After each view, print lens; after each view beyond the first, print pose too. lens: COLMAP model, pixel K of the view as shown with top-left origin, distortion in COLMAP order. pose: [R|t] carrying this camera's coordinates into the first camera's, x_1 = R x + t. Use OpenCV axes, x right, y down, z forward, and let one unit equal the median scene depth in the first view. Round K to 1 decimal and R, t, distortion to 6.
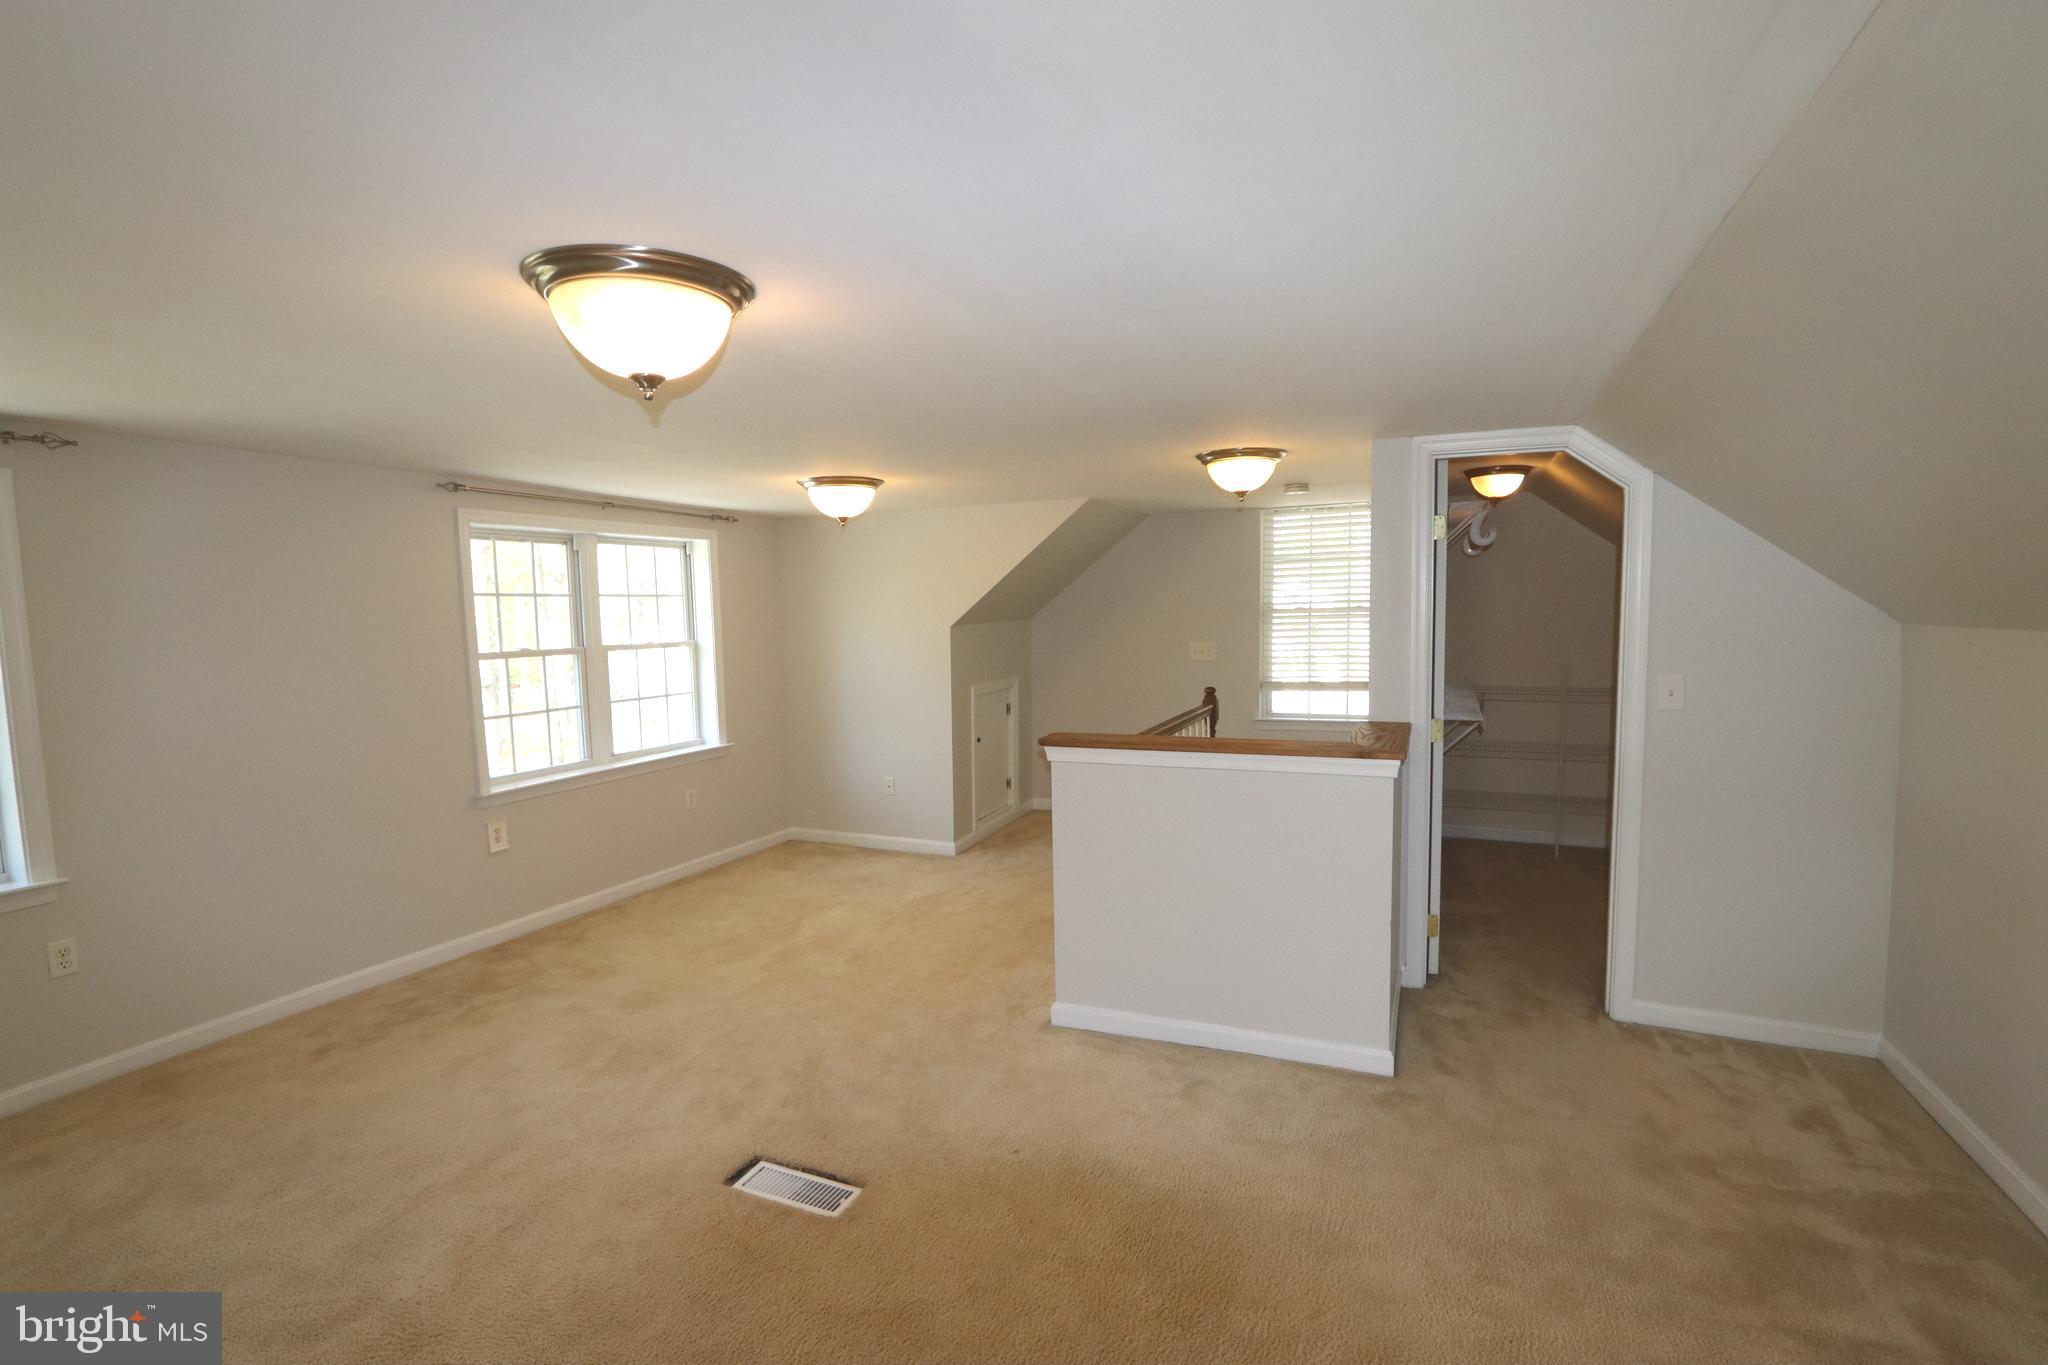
lens RADIAL K [[950.6, 0, 1018.9], [0, 950.6, 684.7], [0, 0, 1]] dist [-0.014450, 0.000812]
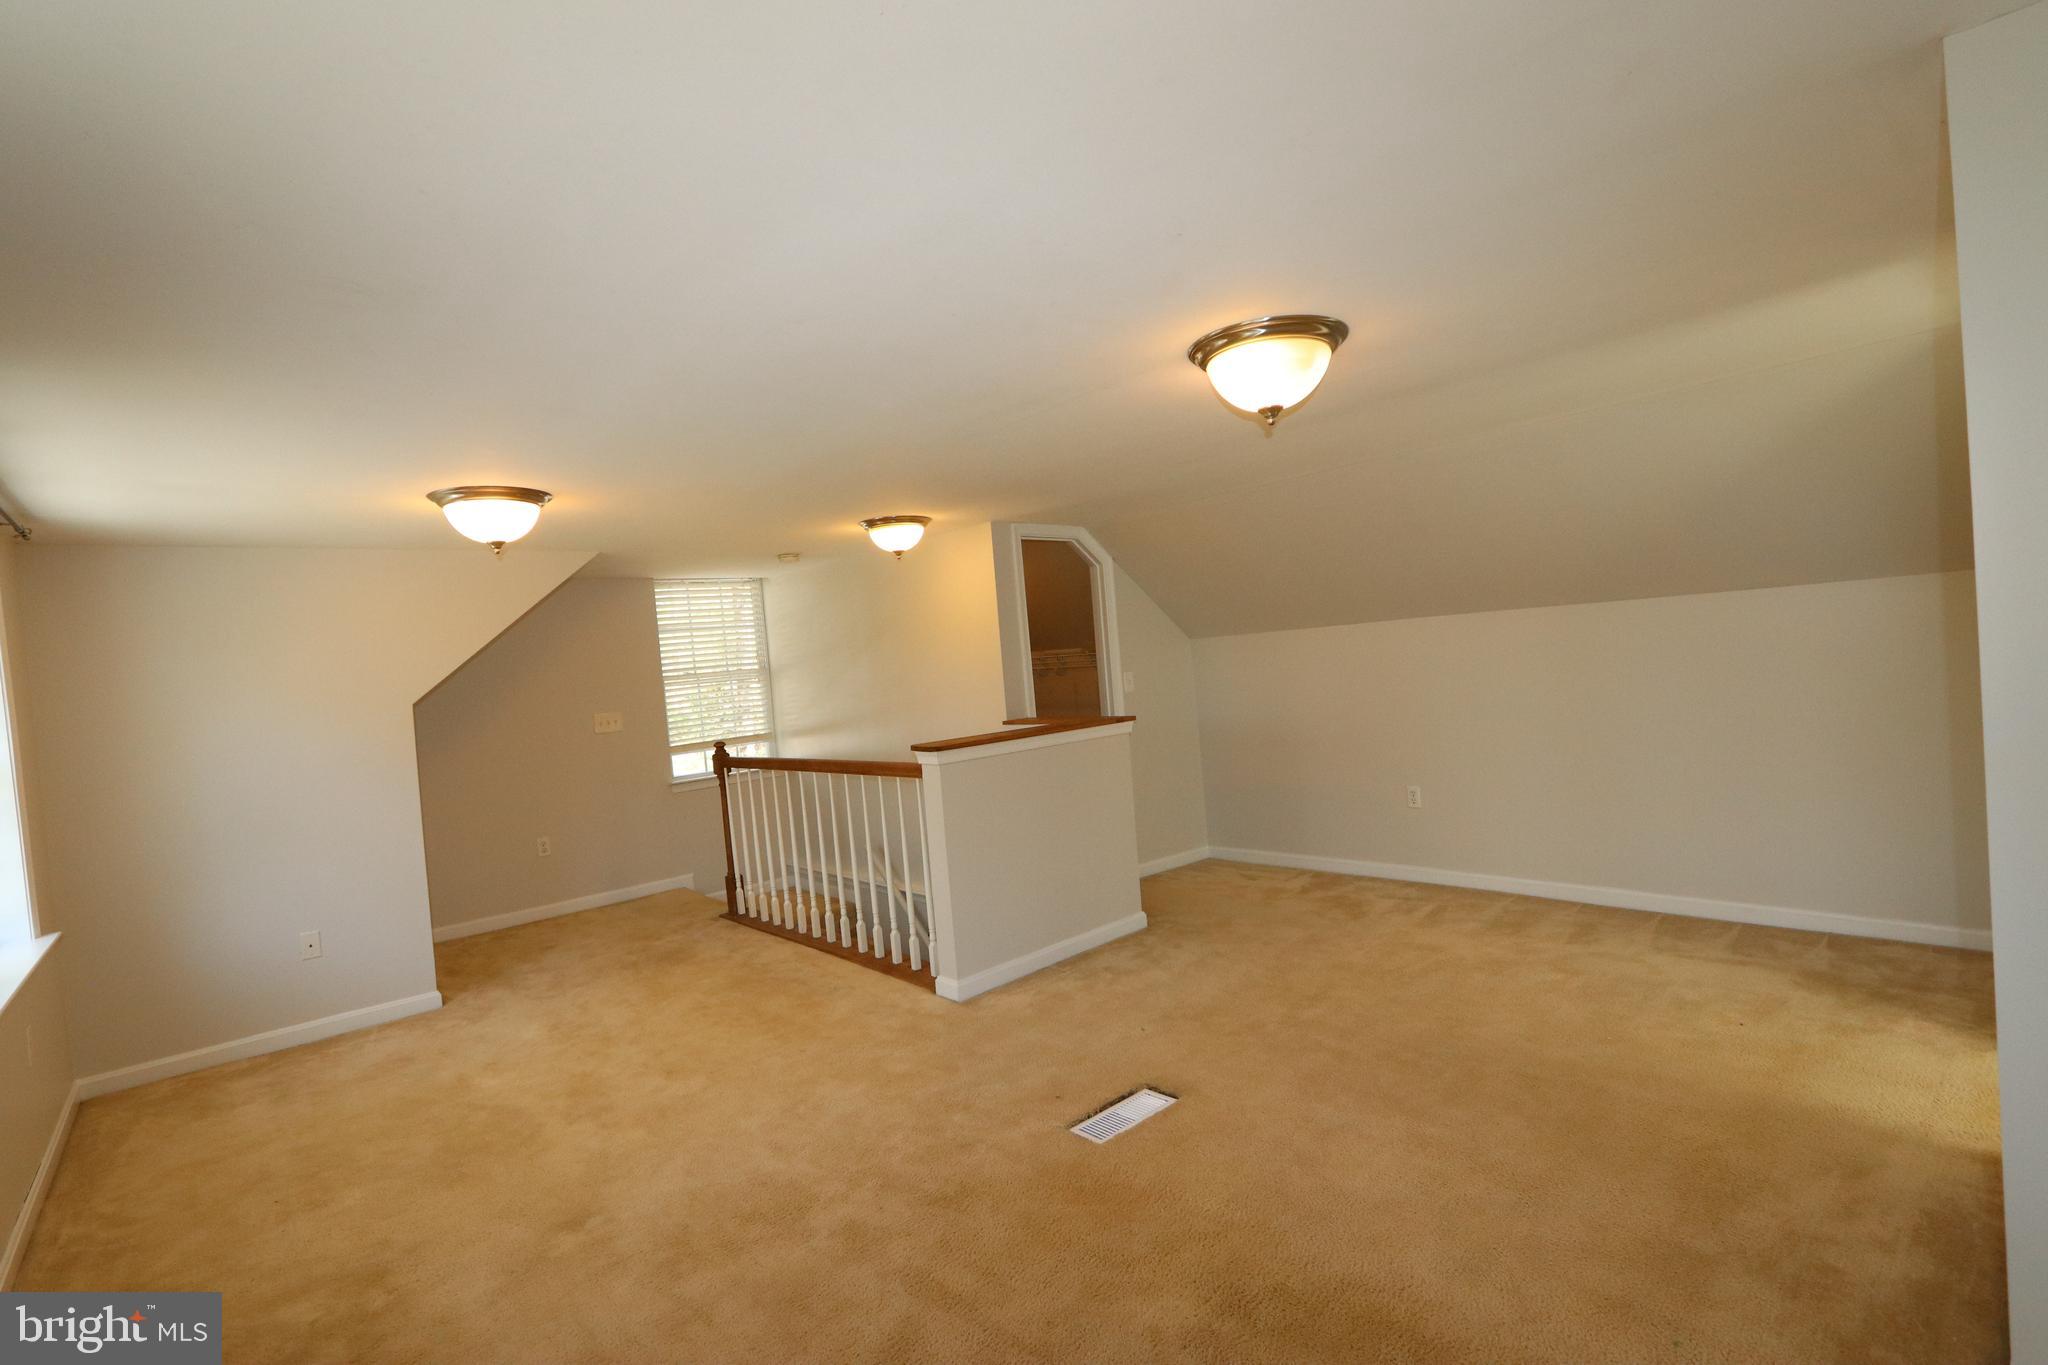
lens RADIAL K [[950.6, 0, 1018.9], [0, 950.6, 684.7], [0, 0, 1]] dist [-0.014450, 0.000812]
pose [[0.420145, -0.039384, 0.906602, -0.739219], [0.149388, 0.988429, -0.026292, 0.021070], [-0.895076, 0.146482, 0.421167, 0.322297]]
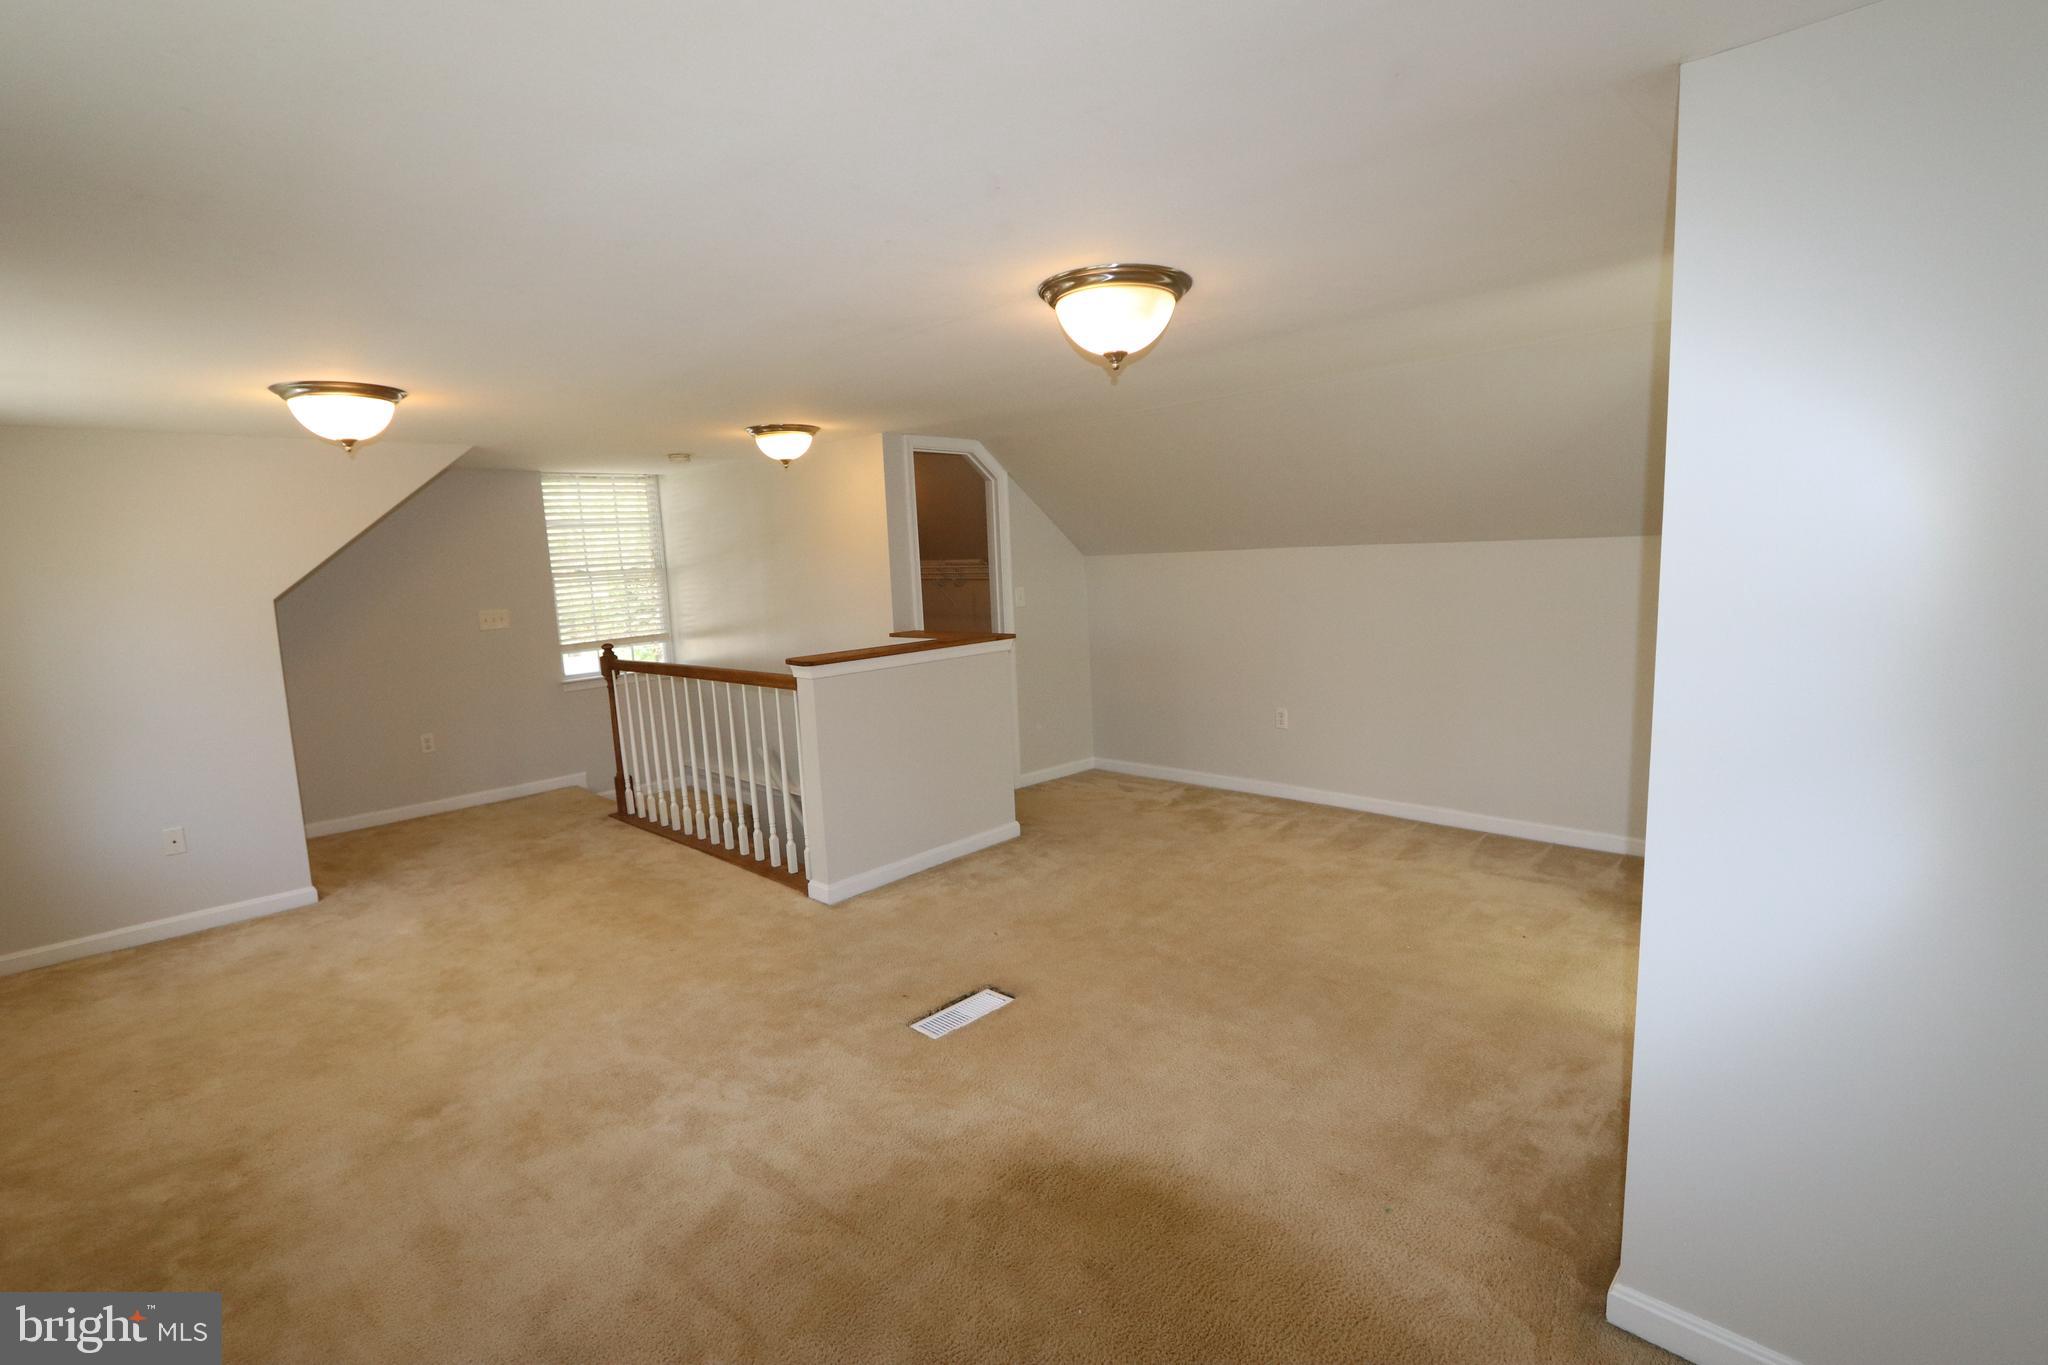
lens RADIAL K [[950.6, 0, 1018.9], [0, 950.6, 684.7], [0, 0, 1]] dist [-0.014450, 0.000812]
pose [[0.354957, -0.124426, 0.926566, -0.739559], [0.114796, 0.989404, 0.088887, 0.007755], [-0.927808, 0.074815, 0.365479, 0.261271]]
